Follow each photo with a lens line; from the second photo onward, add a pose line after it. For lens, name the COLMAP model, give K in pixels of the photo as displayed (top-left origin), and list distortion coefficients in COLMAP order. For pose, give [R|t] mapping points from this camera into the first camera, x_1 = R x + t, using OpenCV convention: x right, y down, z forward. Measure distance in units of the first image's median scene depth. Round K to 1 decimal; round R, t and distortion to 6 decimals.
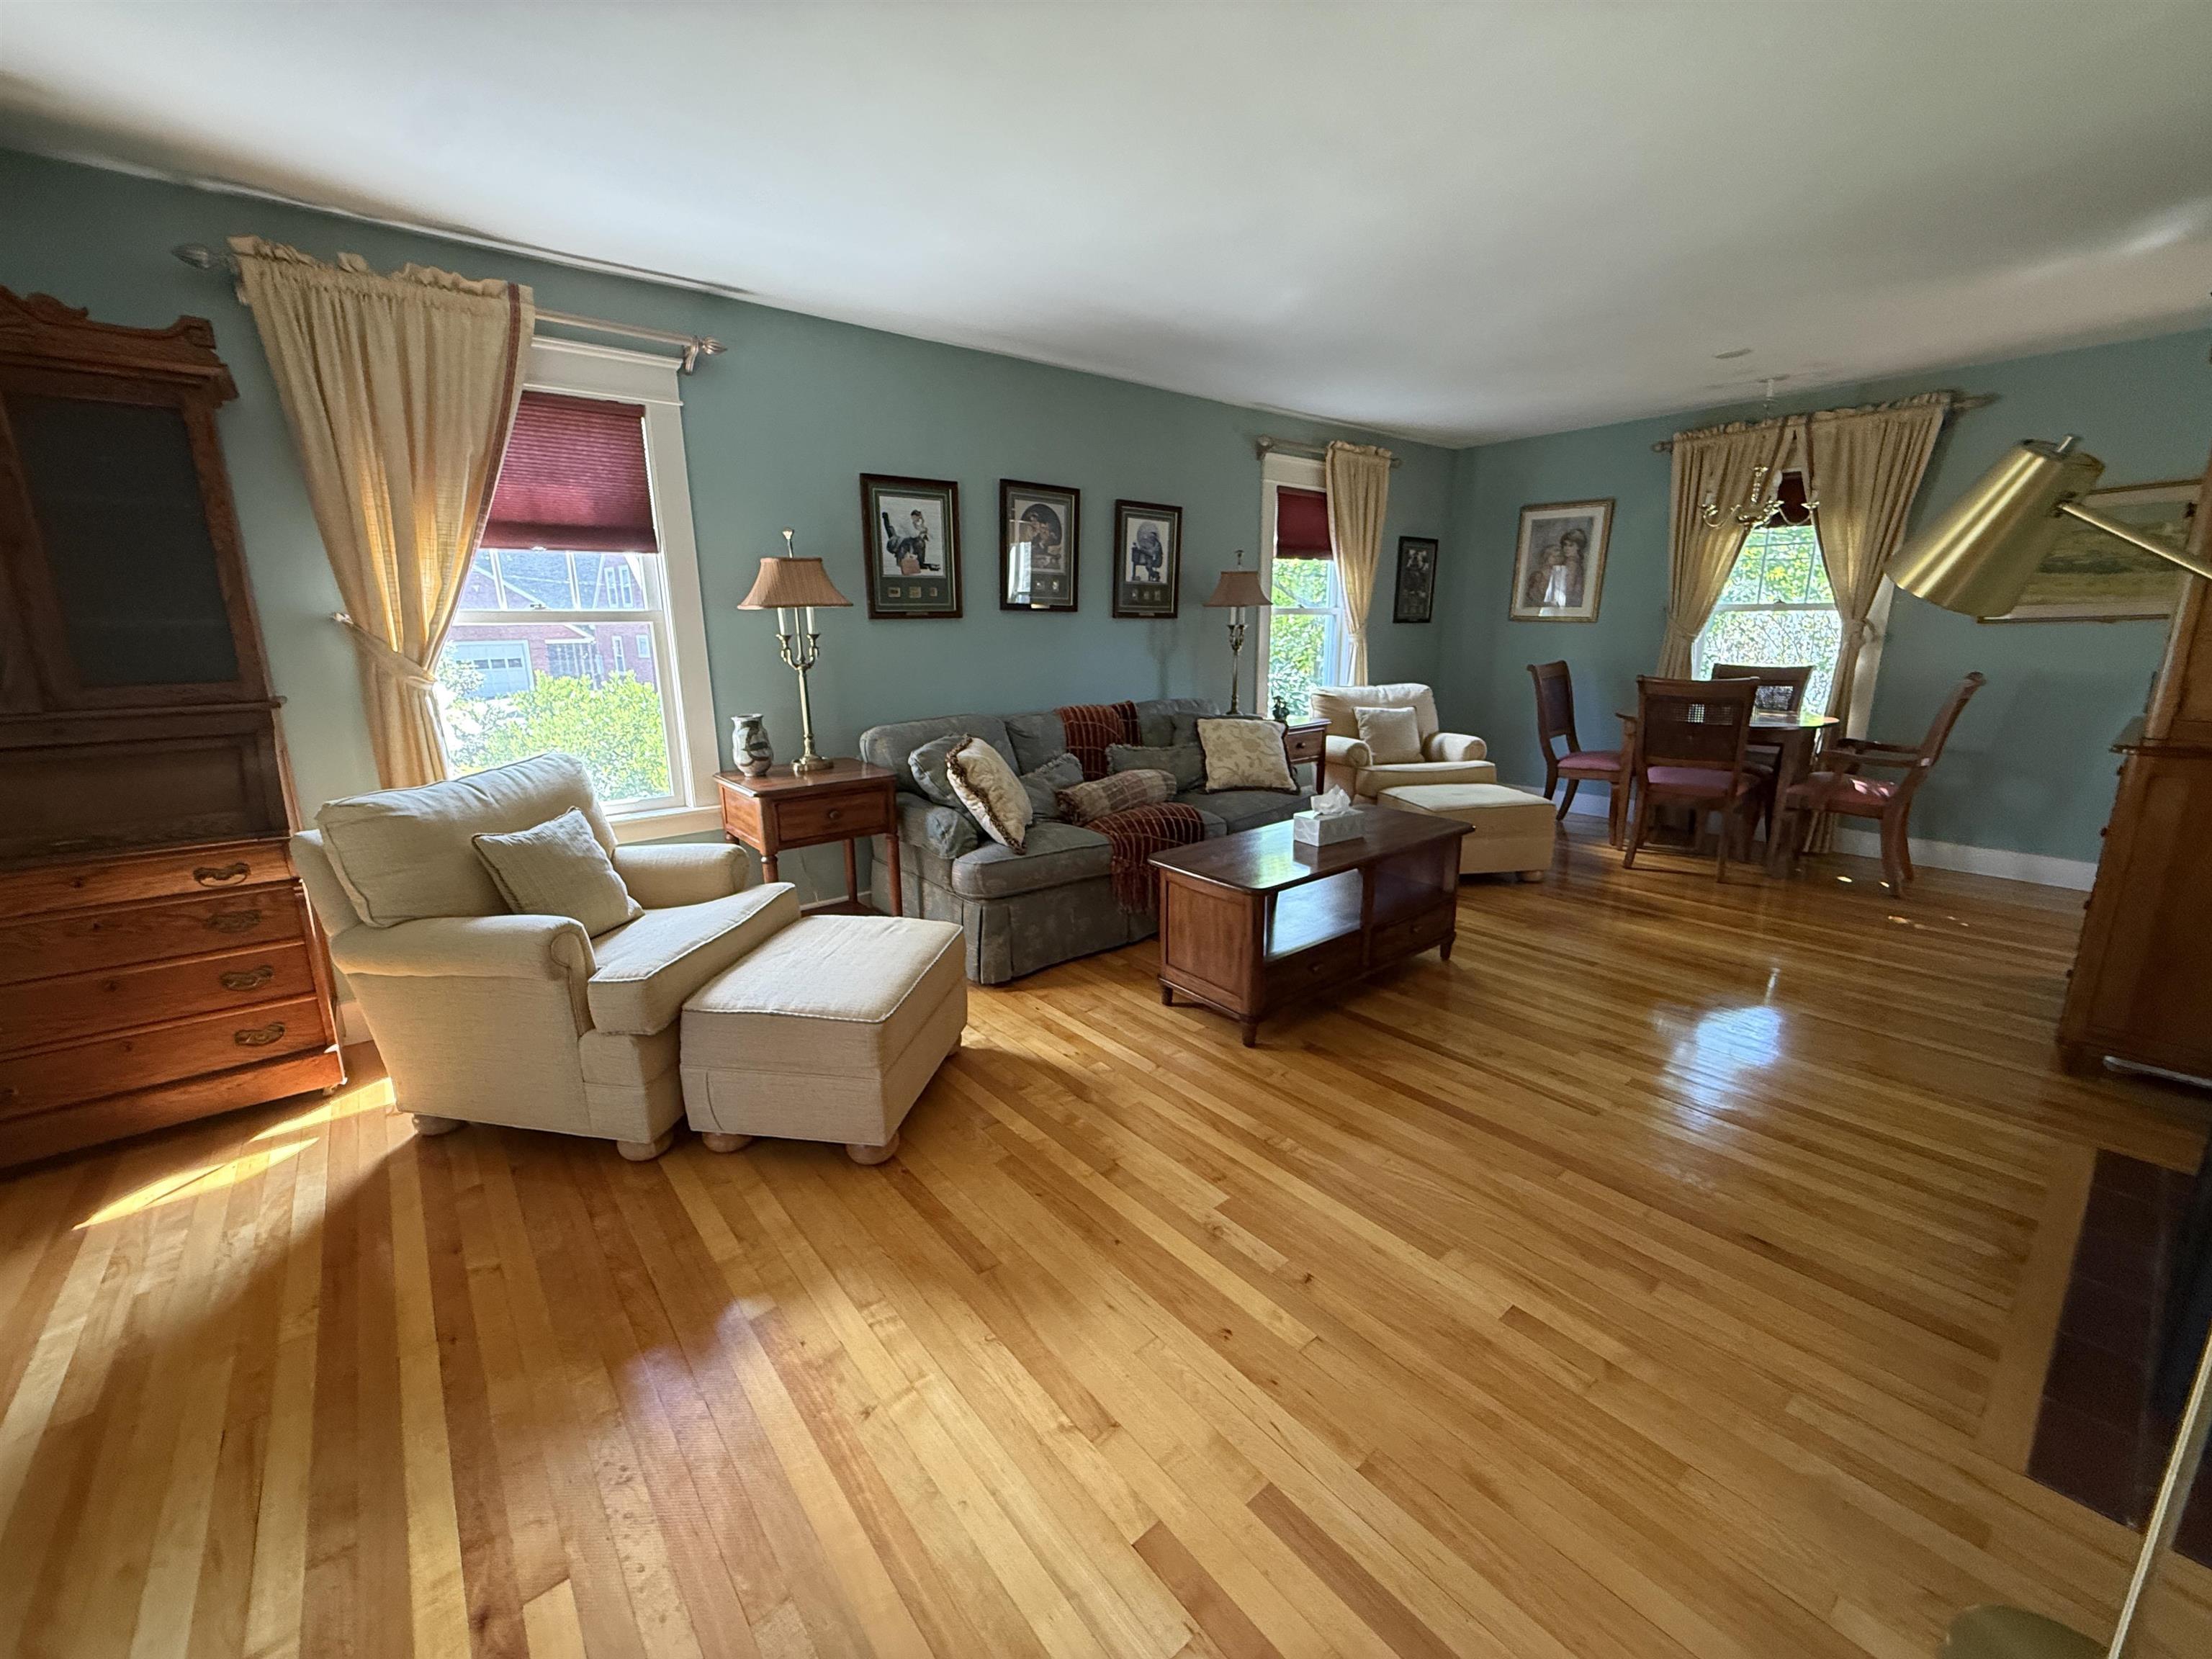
lens RADIAL K [[881.6, 0, 1100.2], [0, 881.6, 828.6], [0, 0, 1]] dist [-0.001719, -0.000208]
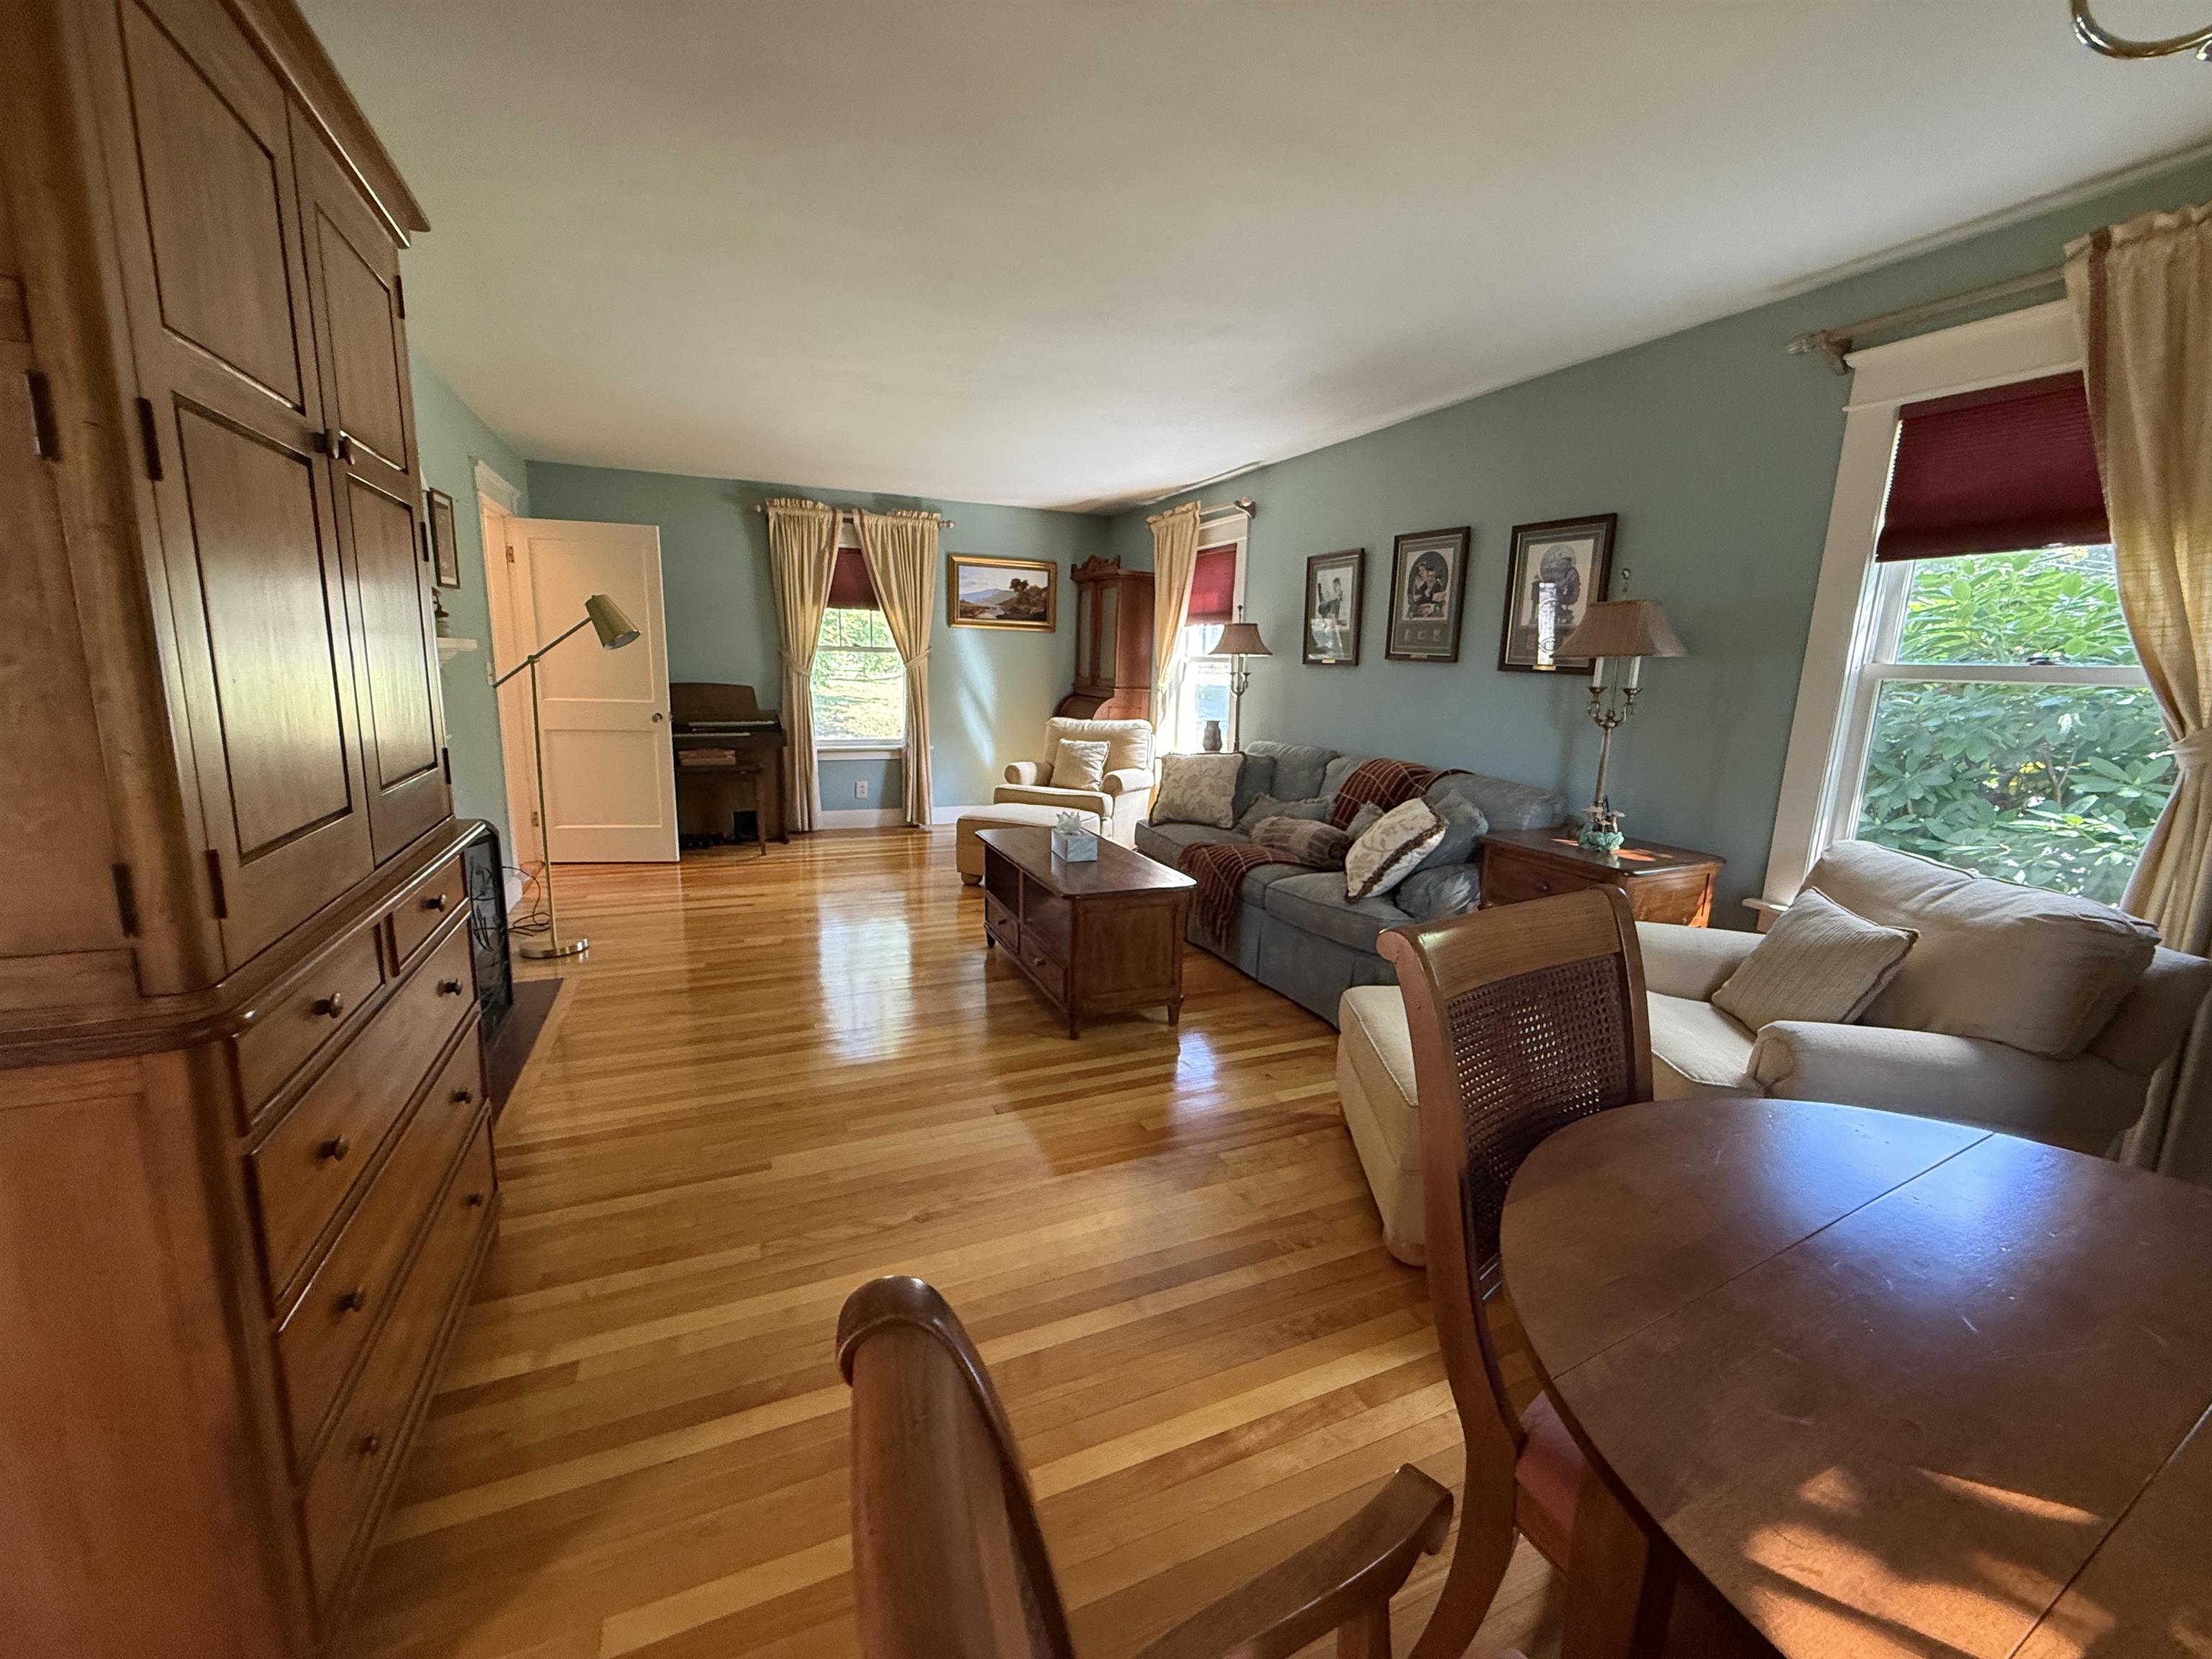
lens RADIAL K [[881.6, 0, 1100.2], [0, 881.6, 828.6], [0, 0, 1]] dist [-0.001719, -0.000208]
pose [[-0.266946, 0.178214, -0.947090, 0.991239], [-0.254368, 0.934872, 0.247611, -0.230345], [0.929536, 0.307008, -0.204228, 0.948702]]
